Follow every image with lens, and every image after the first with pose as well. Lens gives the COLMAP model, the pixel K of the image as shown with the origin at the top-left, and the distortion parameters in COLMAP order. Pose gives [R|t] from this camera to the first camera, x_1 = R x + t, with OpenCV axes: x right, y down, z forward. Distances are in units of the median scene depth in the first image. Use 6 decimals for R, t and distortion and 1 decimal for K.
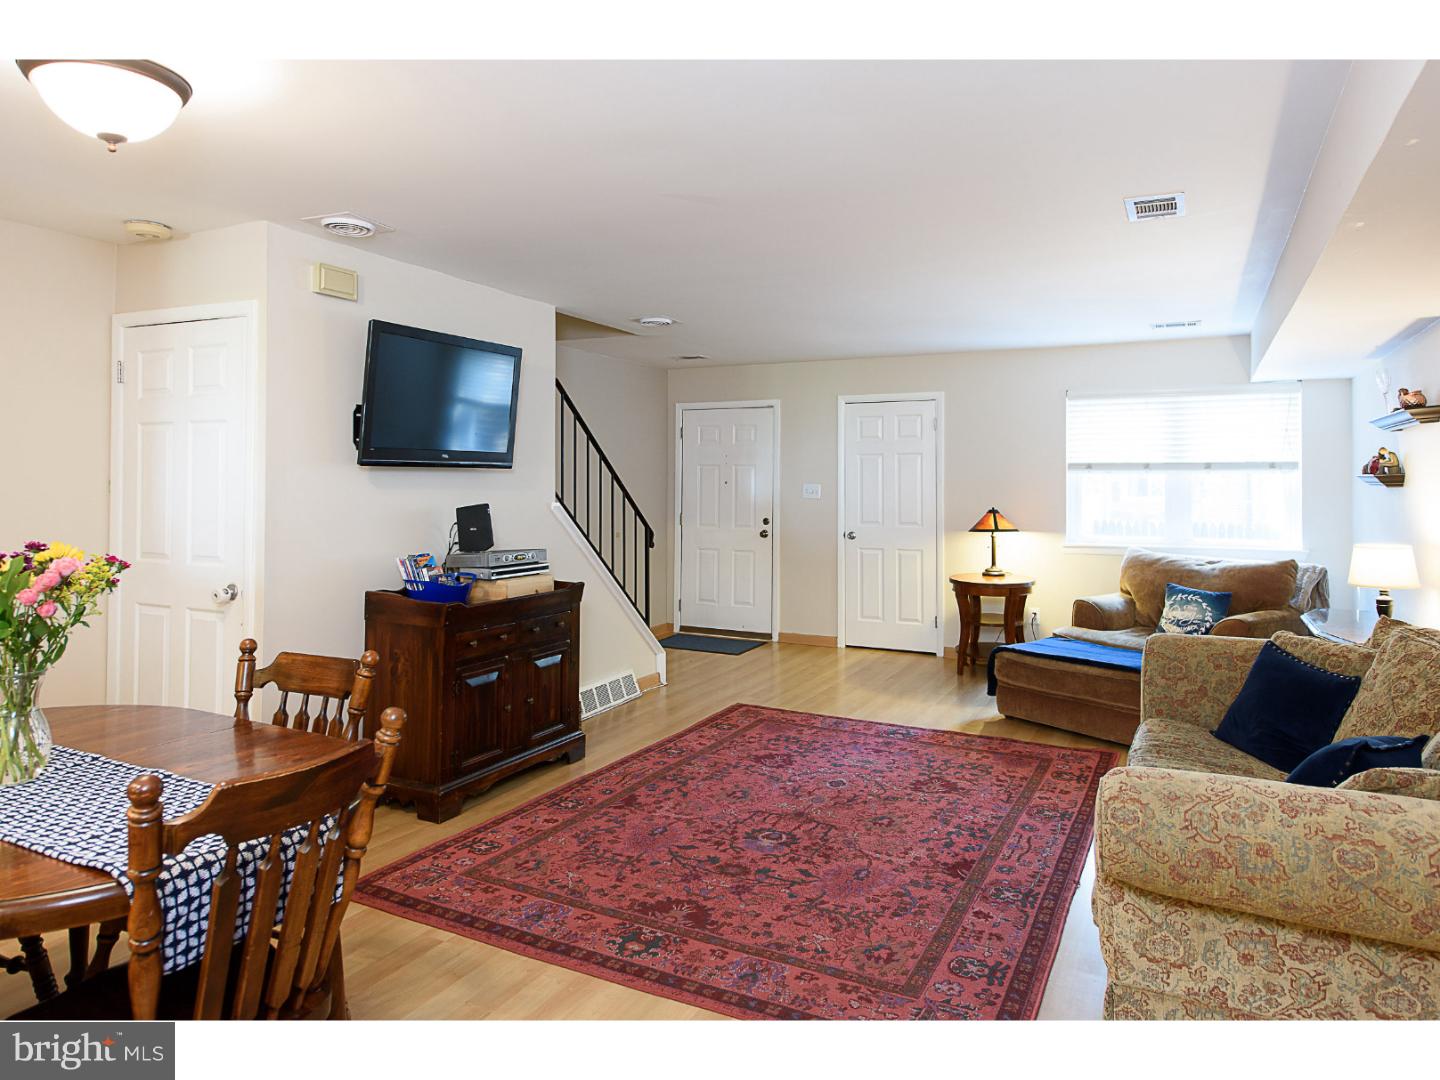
lens RADIAL K [[918.1, 0, 703.5], [0, 918.1, 564.6], [0, 0, 1]] dist [-0.026175, -0.005186]
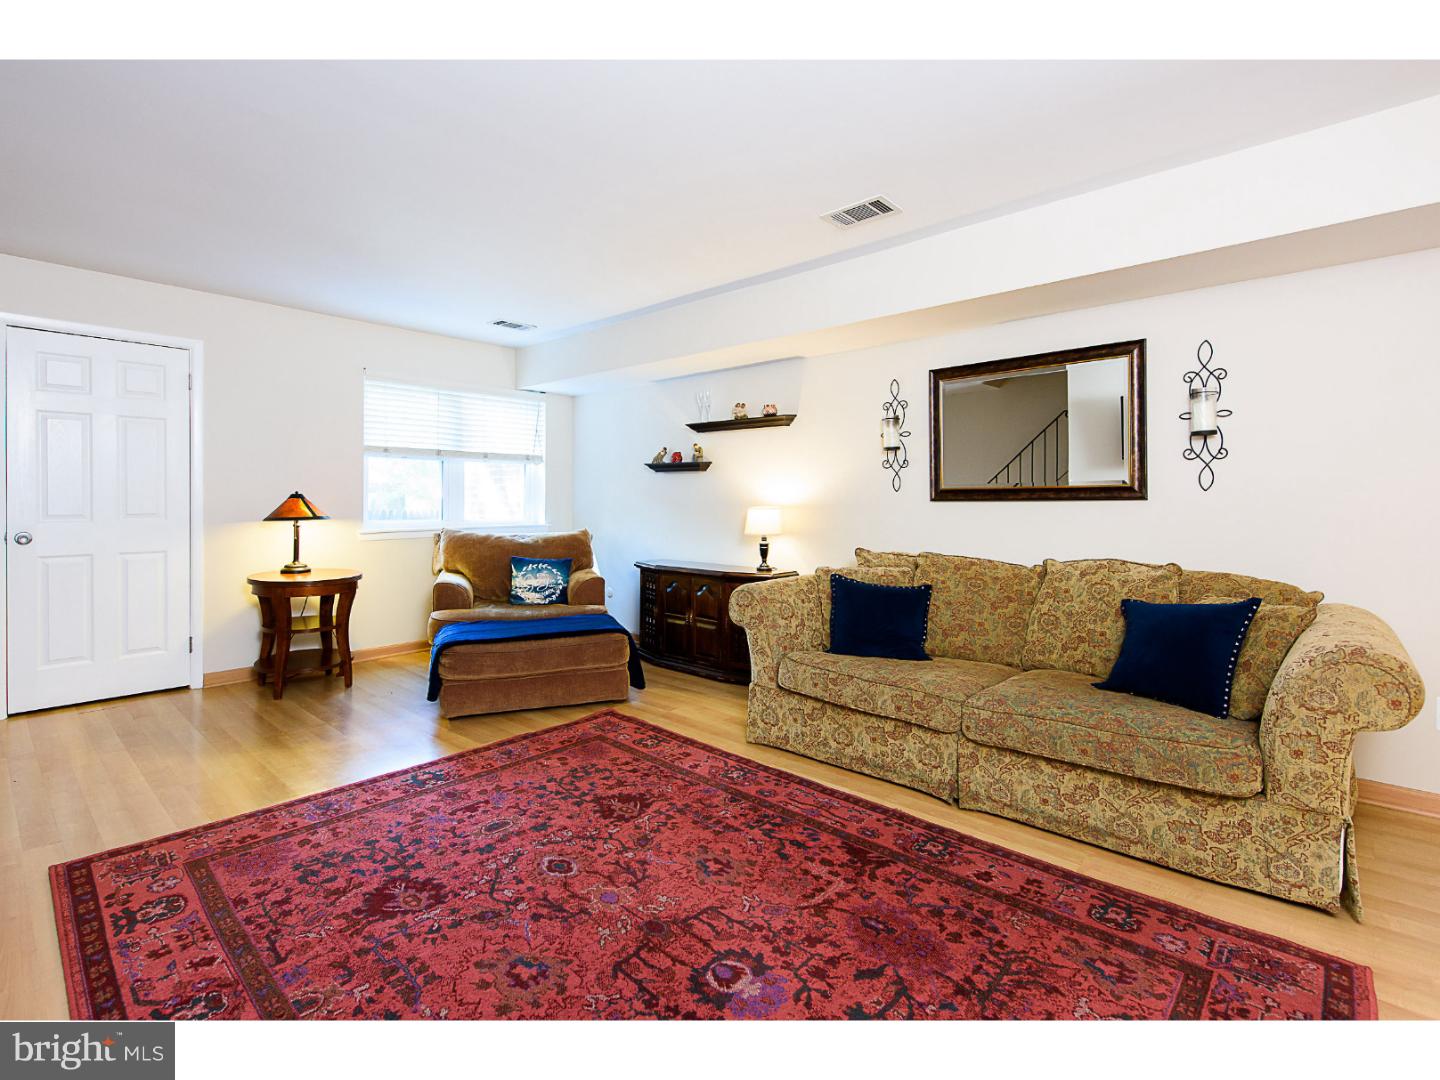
lens RADIAL K [[672.3, 0, 743.2], [0, 672.3, 529.9], [0, 0, 1]] dist [0.006352, -0.000627]
pose [[0.244293, -0.047982, 0.968514, -0.346717], [0.083354, 0.996117, 0.028325, -0.019597], [-0.966112, 0.073810, 0.247344, 0.830563]]
